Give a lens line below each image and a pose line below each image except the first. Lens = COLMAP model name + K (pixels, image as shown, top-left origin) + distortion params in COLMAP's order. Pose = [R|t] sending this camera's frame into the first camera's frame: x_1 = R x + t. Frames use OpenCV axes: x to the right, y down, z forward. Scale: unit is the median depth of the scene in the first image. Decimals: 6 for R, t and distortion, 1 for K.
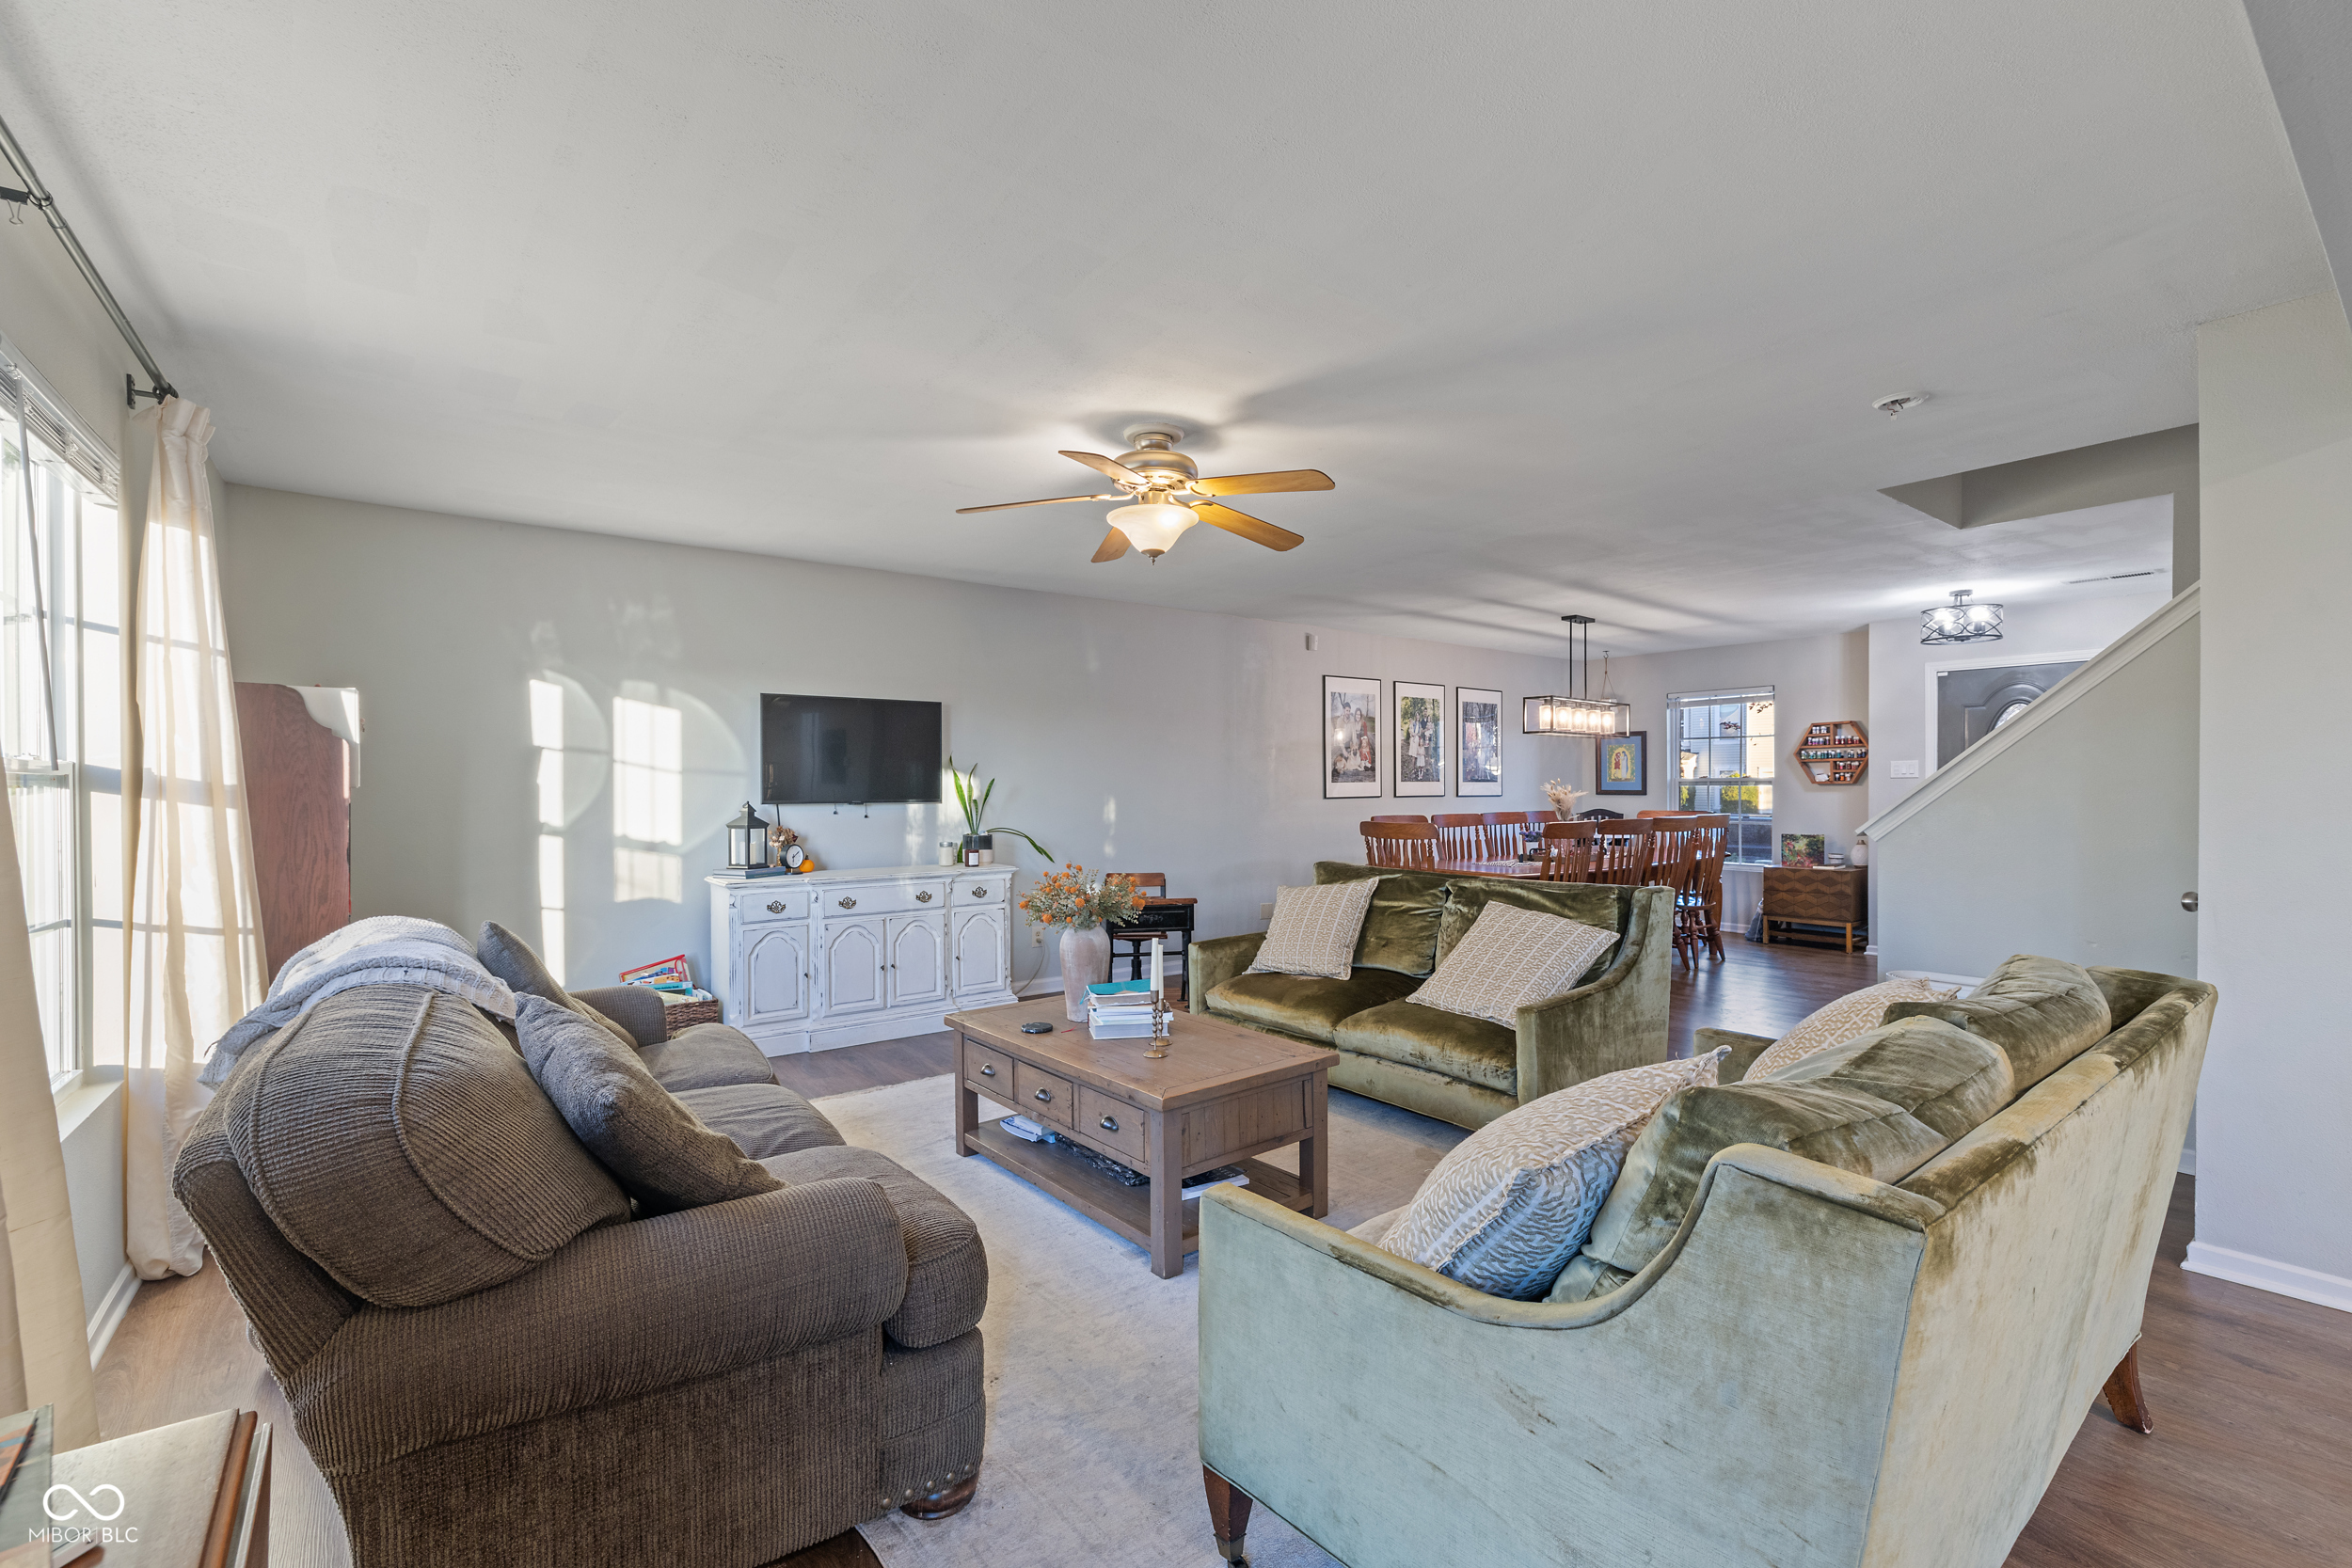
lens RADIAL K [[1020.6, 0, 1176.6], [0, 1020.6, 788.9], [0, 0, 1]] dist [-0.003404, 0.001068]
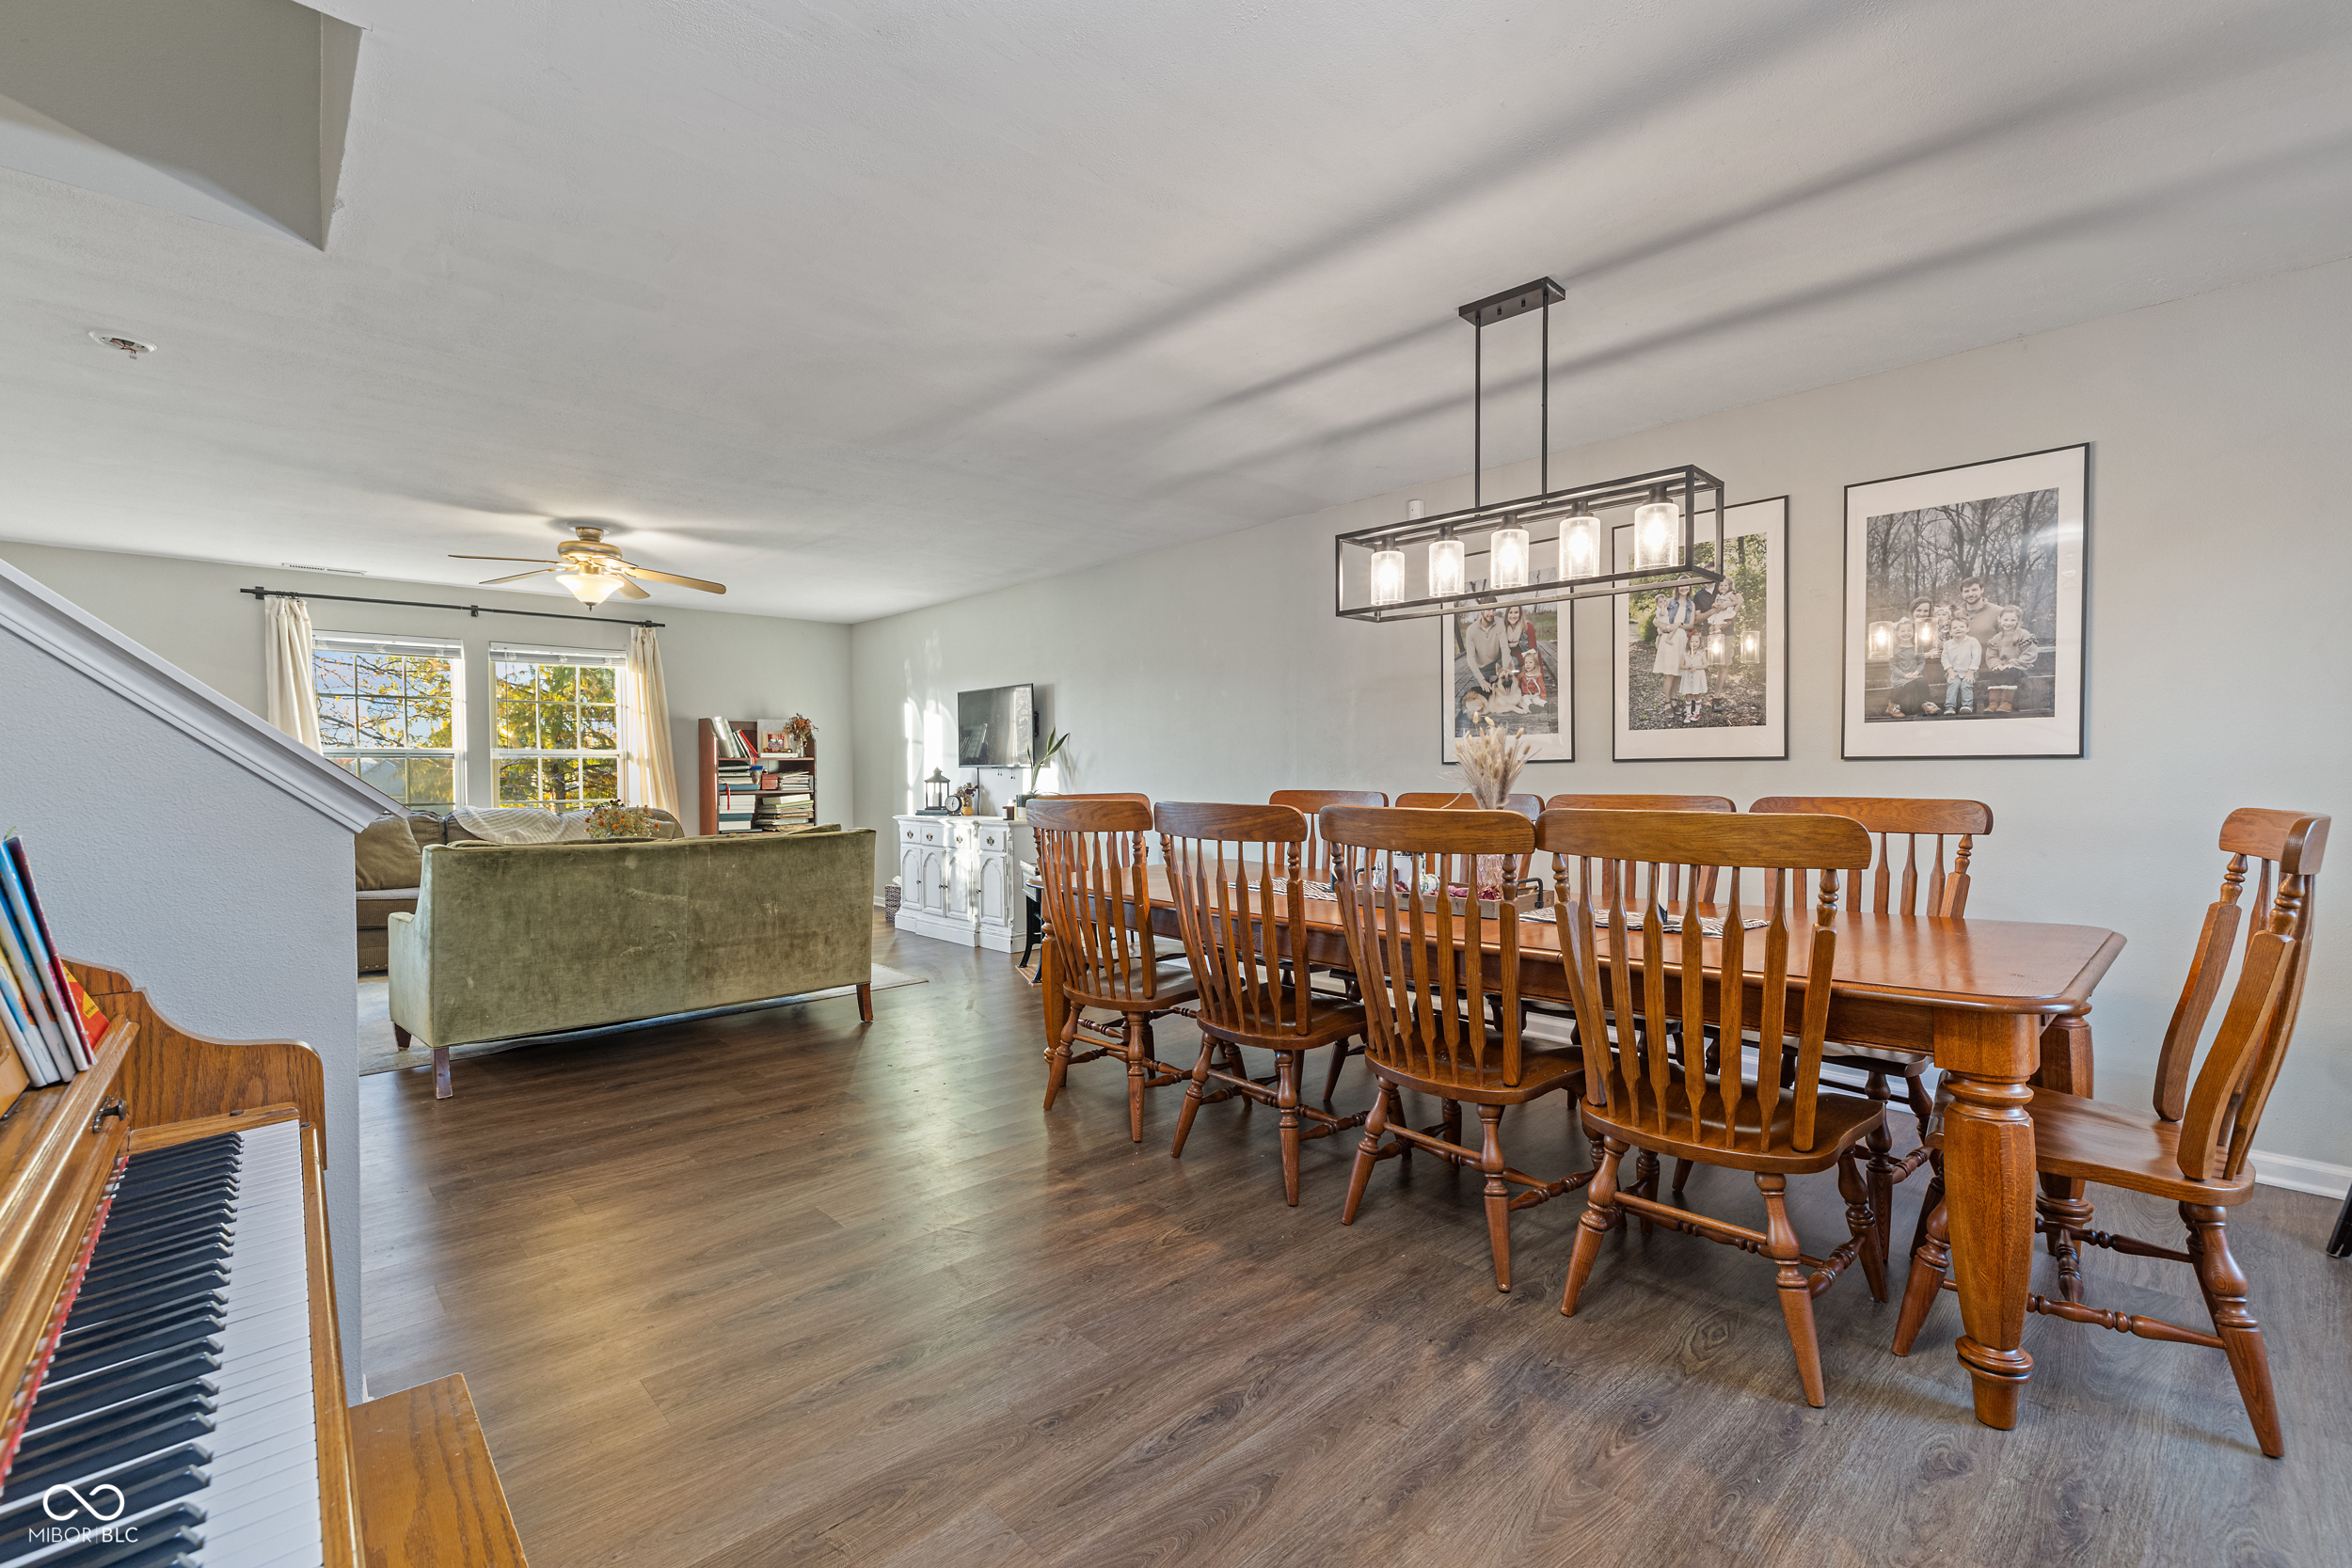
lens RADIAL K [[1020.6, 0, 1170.0], [0, 1020.6, 781.5], [0, 0, 1]] dist [-0.003404, 0.001068]
pose [[0.090000, 0.009716, -0.995894, 0.761212], [-0.000546, 0.999953, 0.009706, 0.014312], [0.995942, -0.000330, 0.090001, 0.818722]]
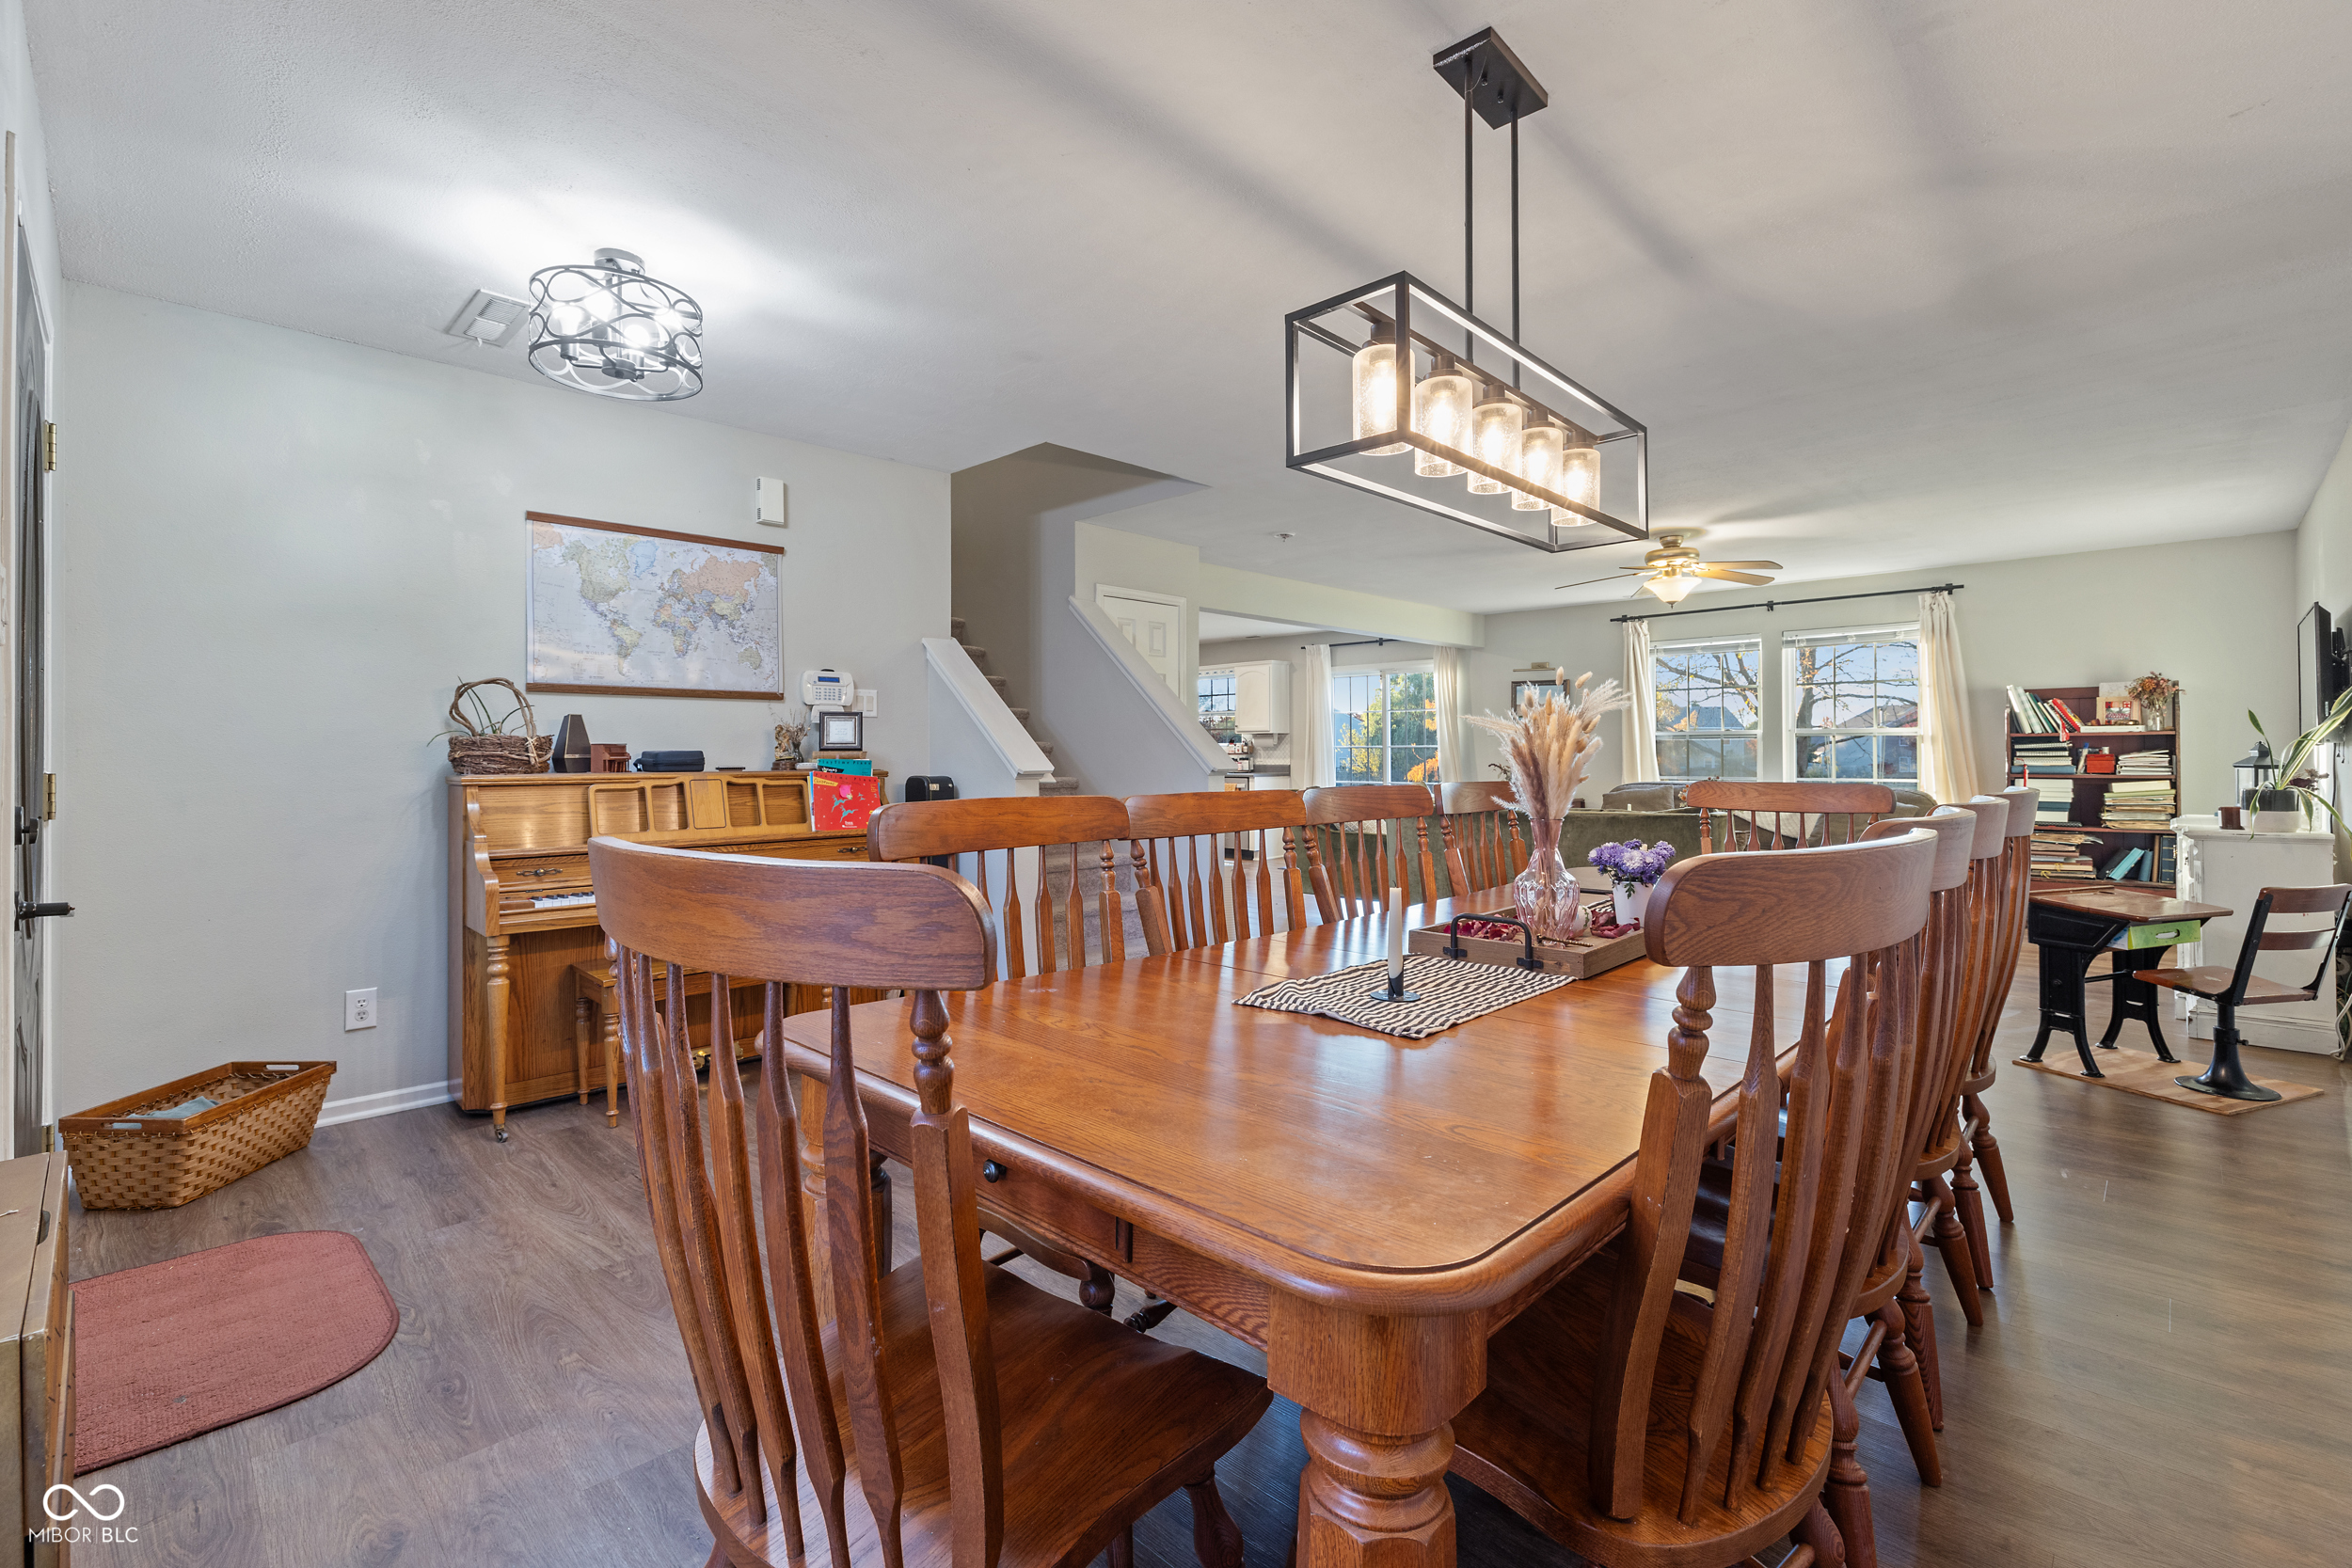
lens RADIAL K [[1020.6, 0, 1182.1], [0, 1020.6, 763.8], [0, 0, 1]] dist [-0.003404, 0.001068]
pose [[-0.988583, 0.006478, -0.150538, 0.504207], [0.004159, 0.999868, 0.015715, 0.009072], [0.150620, 0.014909, -0.988479, 1.232052]]
